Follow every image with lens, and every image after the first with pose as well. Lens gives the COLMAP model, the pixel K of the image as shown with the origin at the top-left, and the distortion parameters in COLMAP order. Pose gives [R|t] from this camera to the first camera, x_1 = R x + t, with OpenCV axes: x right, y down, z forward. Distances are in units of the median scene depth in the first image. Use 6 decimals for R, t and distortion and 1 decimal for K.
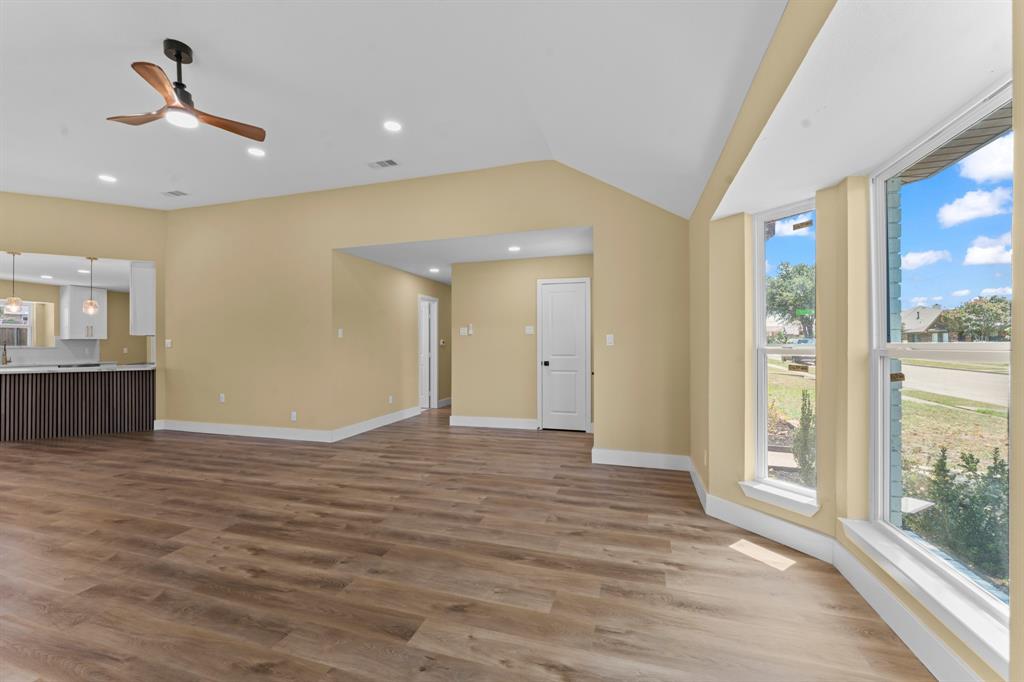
lens RADIAL K [[417.9, 0, 510.4], [0, 417.9, 344.4], [0, 0, 1]] dist [0.007385, 0.000577]
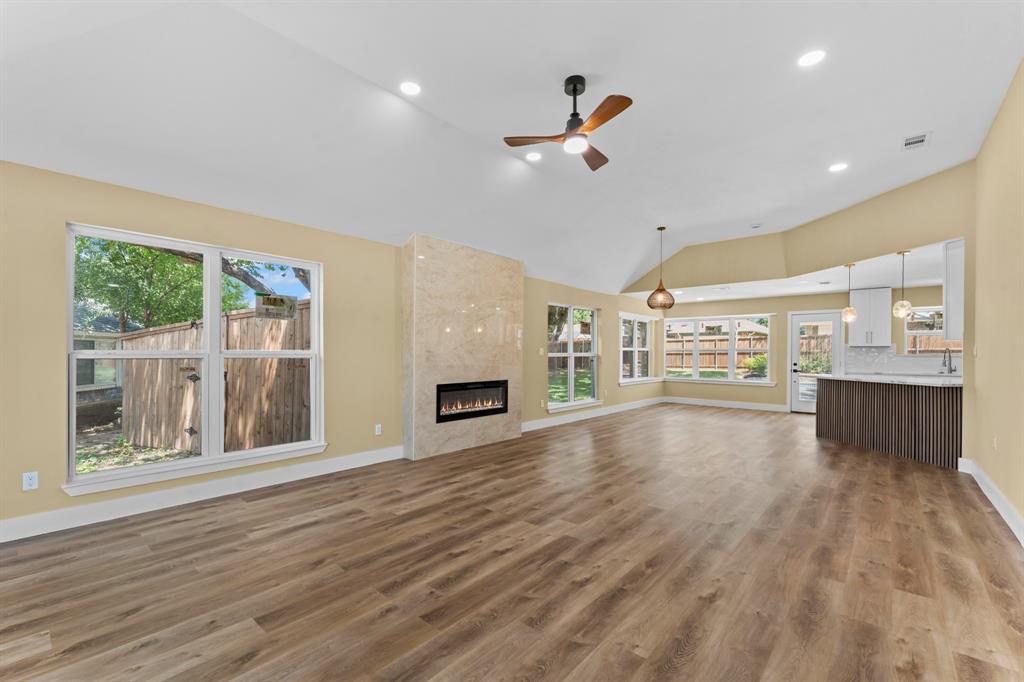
lens RADIAL K [[441.7, 0, 508.9], [0, 441.7, 346.8], [0, 0, 1]] dist [0.000189, -0.000112]
pose [[-0.411511, -0.012625, -0.911317, 0.341752], [0.000820, 0.999899, -0.014222, 0.003283], [0.911405, -0.006600, -0.411459, 1.300743]]
